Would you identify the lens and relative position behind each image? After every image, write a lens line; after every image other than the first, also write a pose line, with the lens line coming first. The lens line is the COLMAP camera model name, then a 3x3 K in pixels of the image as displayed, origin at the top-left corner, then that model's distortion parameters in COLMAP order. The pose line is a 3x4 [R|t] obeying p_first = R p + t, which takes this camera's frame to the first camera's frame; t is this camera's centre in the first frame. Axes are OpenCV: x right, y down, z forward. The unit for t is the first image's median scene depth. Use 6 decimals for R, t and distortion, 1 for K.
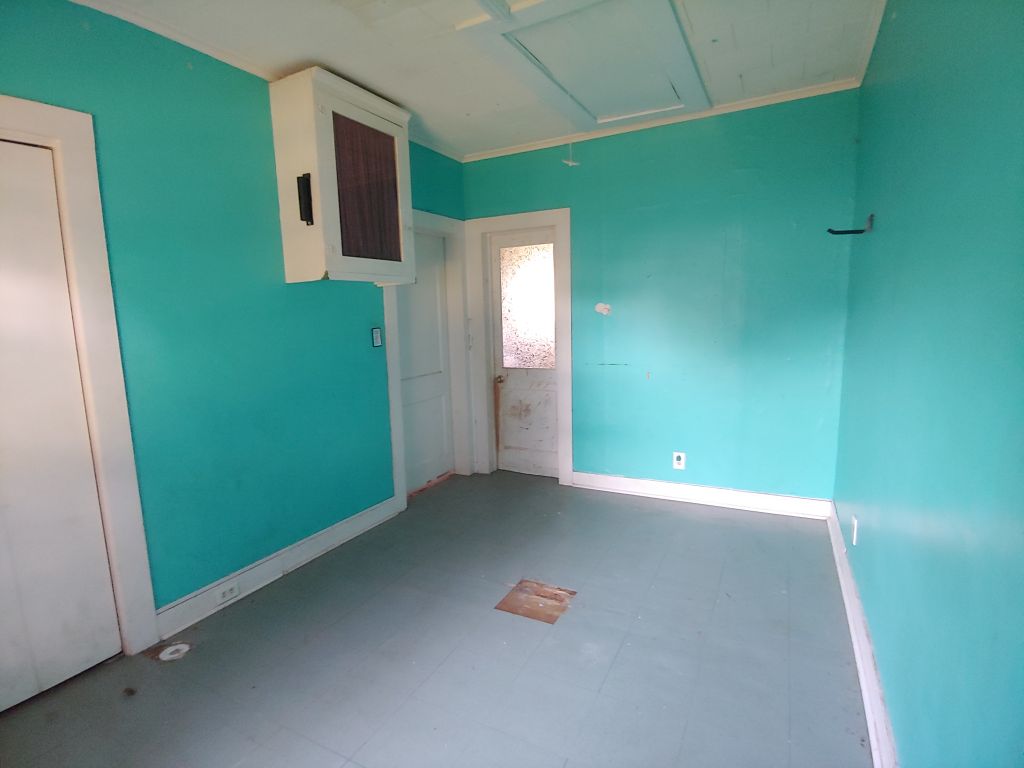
lens RADIAL K [[523.8, 0, 512.0], [0, 523.8, 384.0], [0, 0, 1]] dist [0.000220, -0.016486]
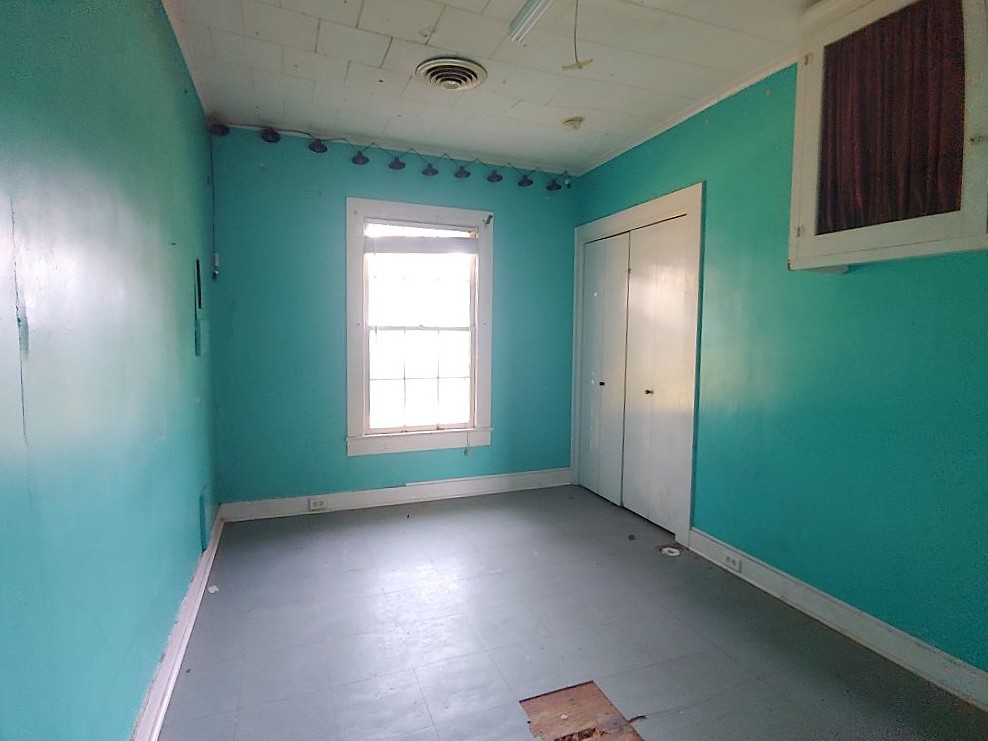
lens RADIAL K [[505.3, 0, 494.0], [0, 505.3, 370.5], [0, 0, 1]] dist [0.000220, -0.016486]
pose [[-0.656804, 0.072991, -0.750521, 0.611576], [-0.102724, 0.977365, 0.184949, -0.157963], [0.747032, 0.198571, -0.634439, 1.307099]]
